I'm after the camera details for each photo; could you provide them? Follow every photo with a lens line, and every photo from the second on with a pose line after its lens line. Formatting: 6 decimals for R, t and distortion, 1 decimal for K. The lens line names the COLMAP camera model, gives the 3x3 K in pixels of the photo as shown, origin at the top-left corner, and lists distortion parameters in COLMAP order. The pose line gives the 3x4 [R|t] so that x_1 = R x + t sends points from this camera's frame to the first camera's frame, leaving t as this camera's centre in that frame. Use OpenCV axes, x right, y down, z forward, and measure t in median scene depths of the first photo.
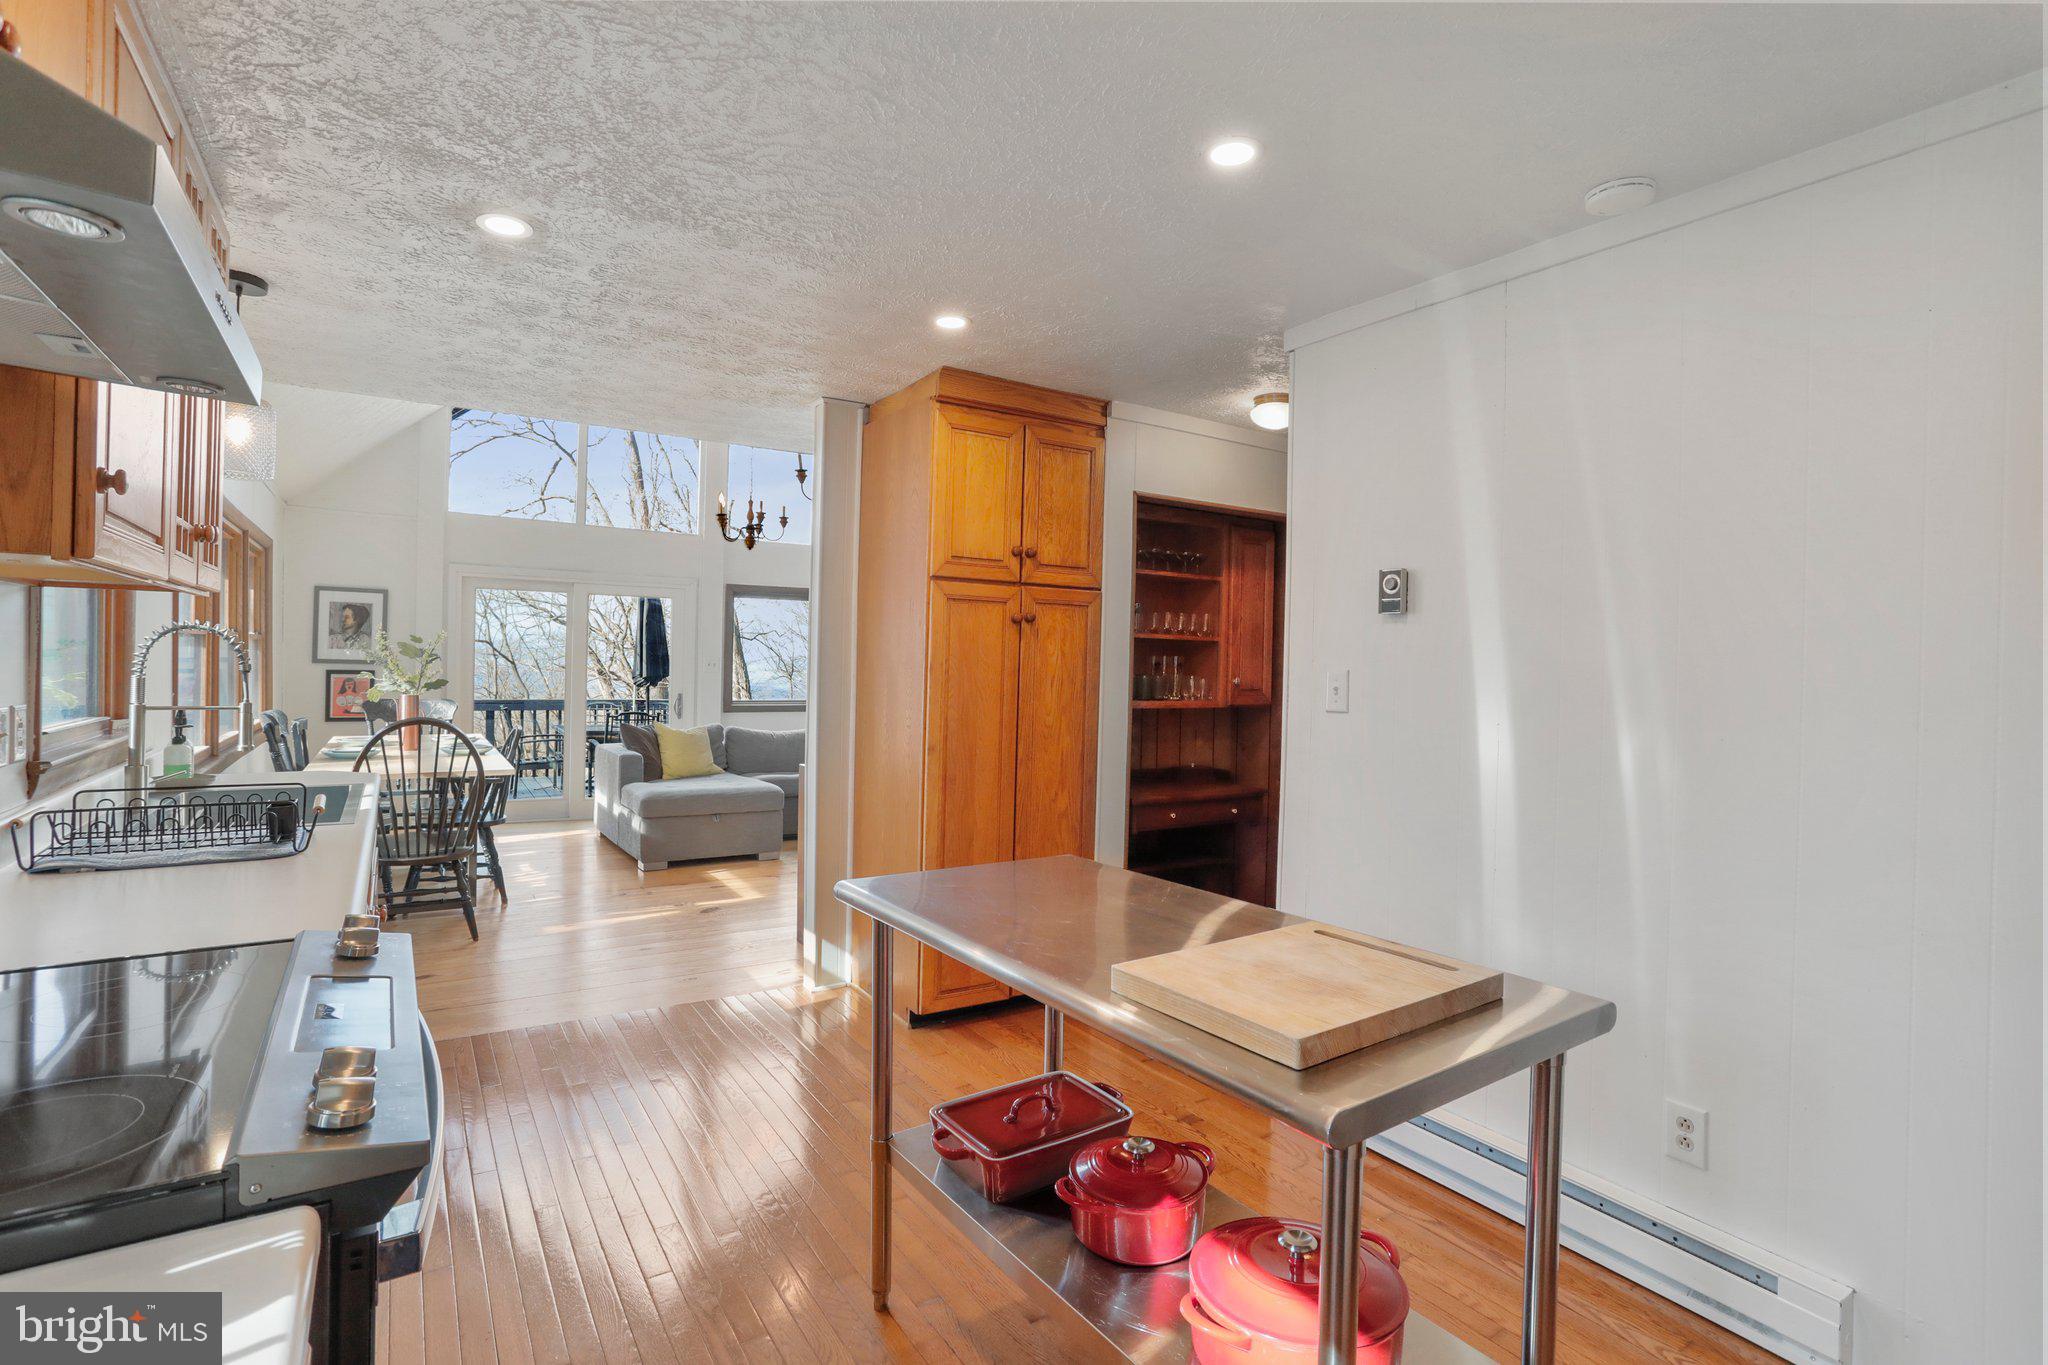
lens RADIAL K [[999.7, 0, 1026.6], [0, 999.7, 656.1], [0, 0, 1]] dist [-0.066279, 0.037025]
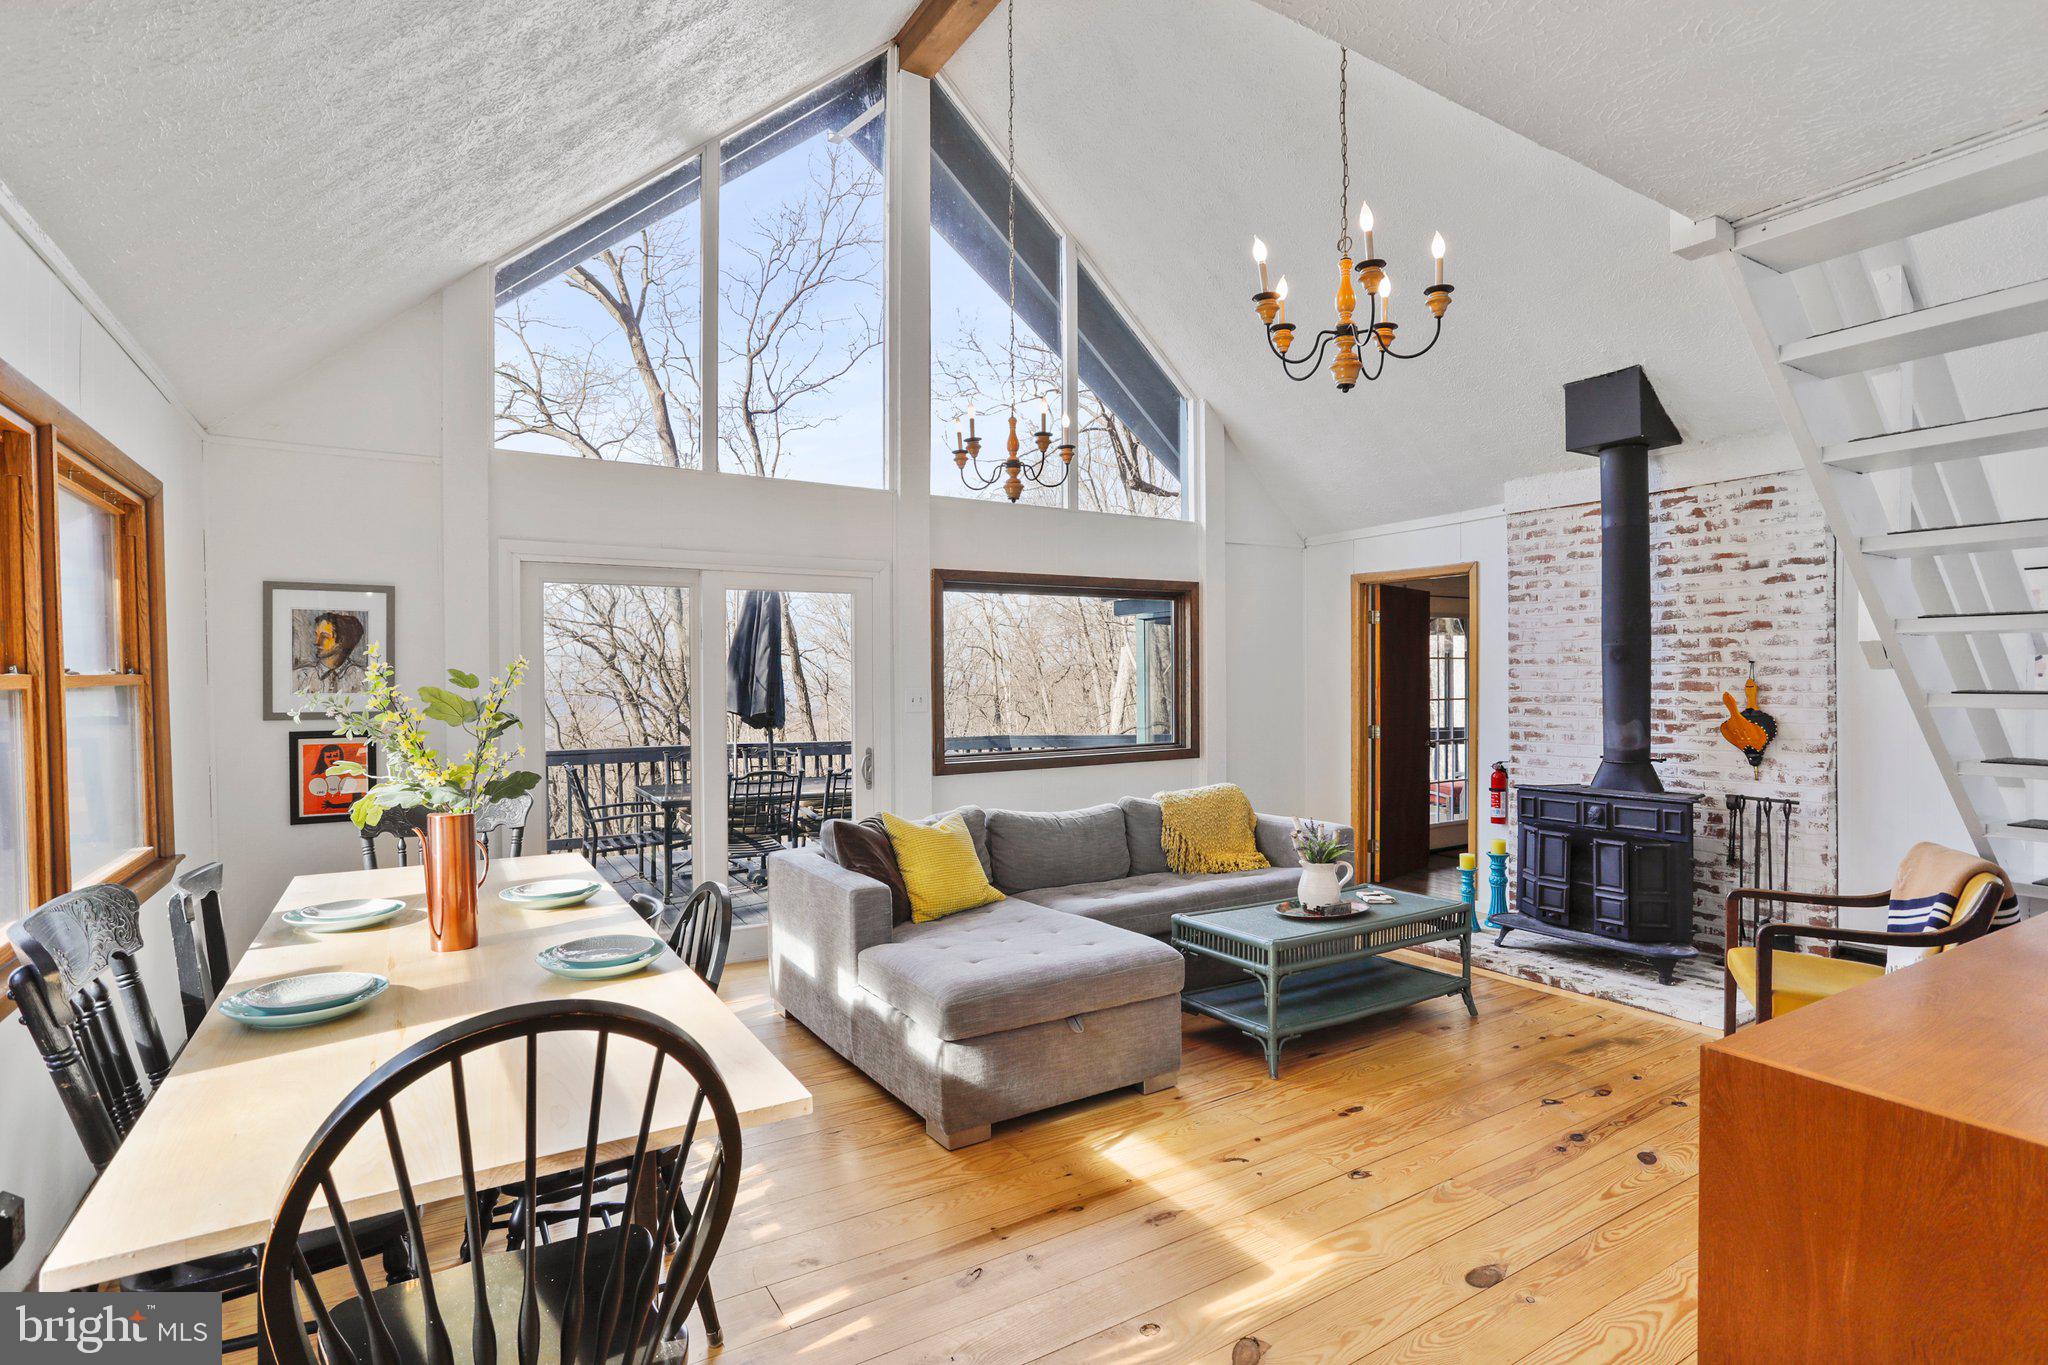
lens RADIAL K [[1025.8, 0, 1014.9], [0, 1025.8, 683.9], [0, 0, 1]] dist [-0.037563, 0.000234]
pose [[0.999212, -0.024529, -0.031208, -0.285783], [0.025044, 0.999555, 0.016216, -0.012234], [0.030796, -0.016985, 0.999381, 0.439139]]
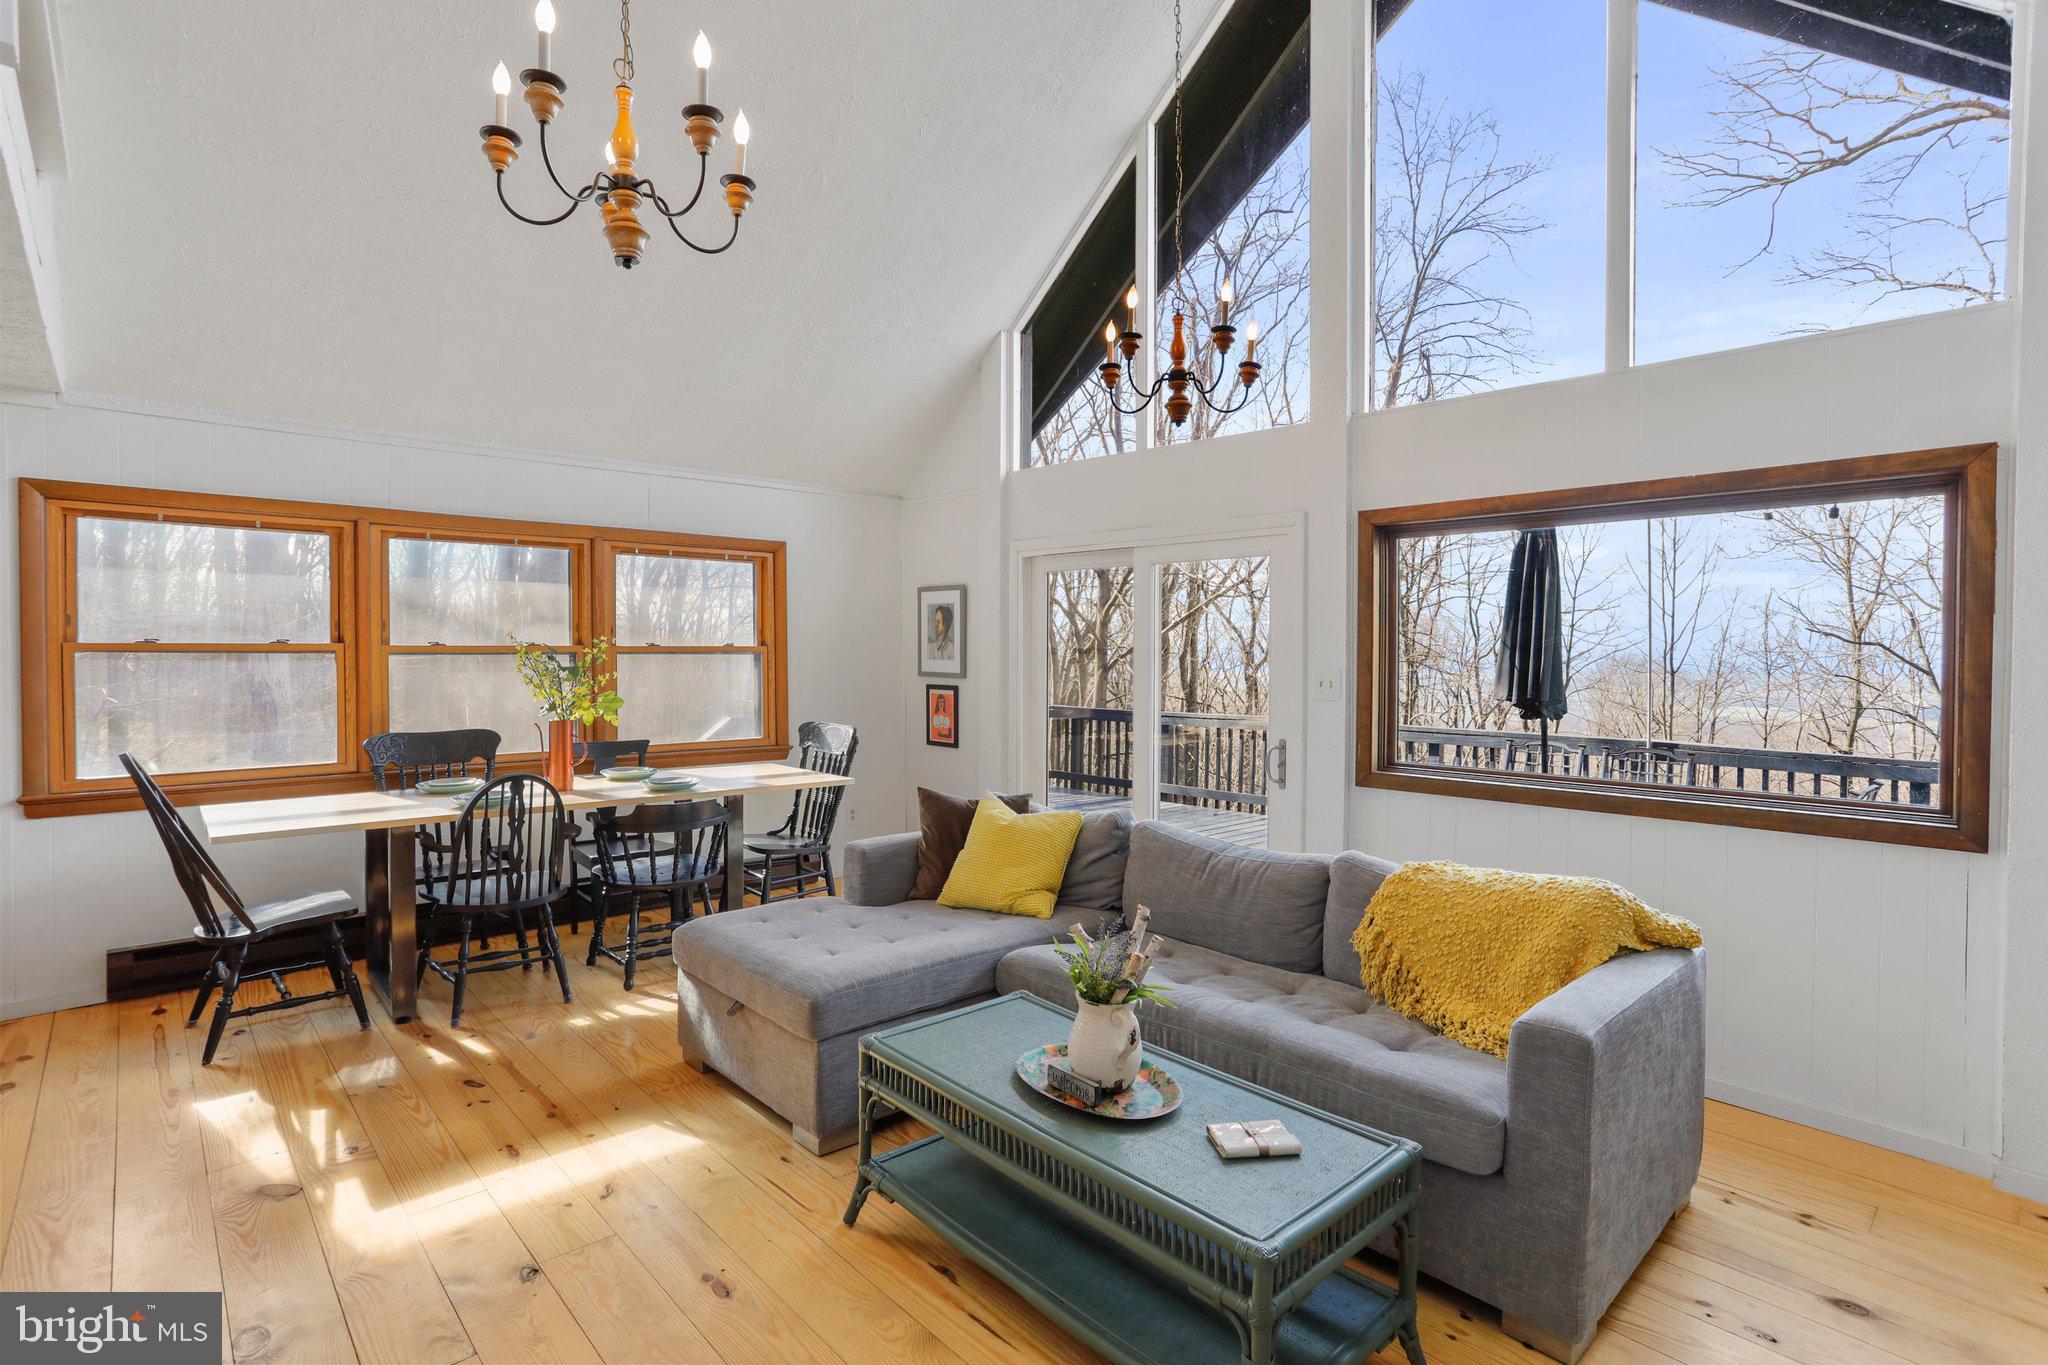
lens RADIAL K [[999.7, 0, 1026.6], [0, 999.7, 656.1], [0, 0, 1]] dist [-0.066279, 0.037025]
pose [[0.161907, -0.013708, -0.986711, 0.159974], [0.002962, 0.999906, -0.013405, 0.001265], [0.986802, -0.000753, 0.161932, 0.941740]]
